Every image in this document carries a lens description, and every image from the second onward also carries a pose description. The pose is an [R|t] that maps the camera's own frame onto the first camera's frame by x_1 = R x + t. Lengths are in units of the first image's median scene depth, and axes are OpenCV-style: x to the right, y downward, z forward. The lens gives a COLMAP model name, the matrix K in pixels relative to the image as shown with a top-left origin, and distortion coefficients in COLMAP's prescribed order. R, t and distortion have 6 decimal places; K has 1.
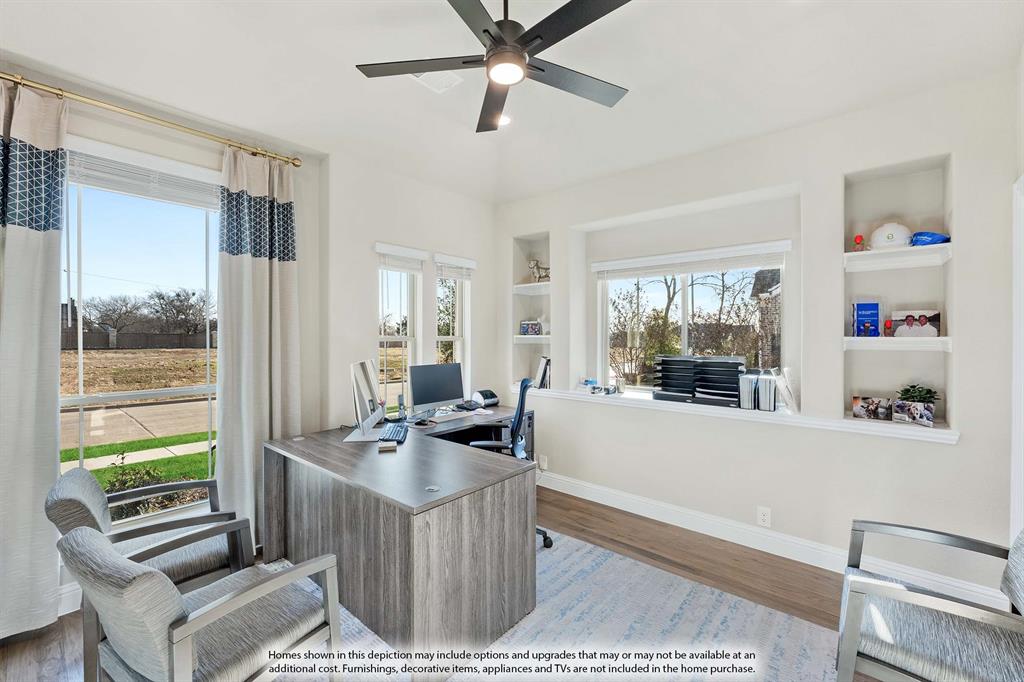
lens RADIAL K [[418.2, 0, 509.2], [0, 418.2, 338.2], [0, 0, 1]] dist [0.001543, -0.000121]
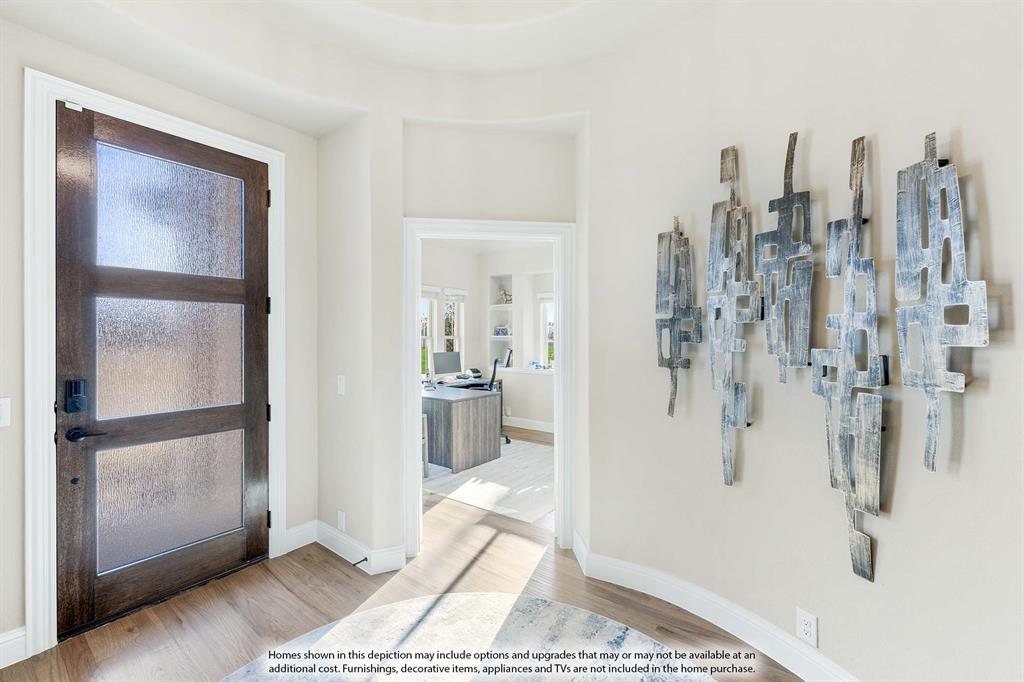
lens RADIAL K [[418.2, 0, 520.2], [0, 418.2, 337.1], [0, 0, 1]] dist [0.001543, -0.000121]
pose [[0.996693, -0.000742, 0.081253, -0.006693], [0.001136, 0.999988, -0.004809, 0.006980], [-0.081248, 0.004885, 0.996682, -0.699765]]
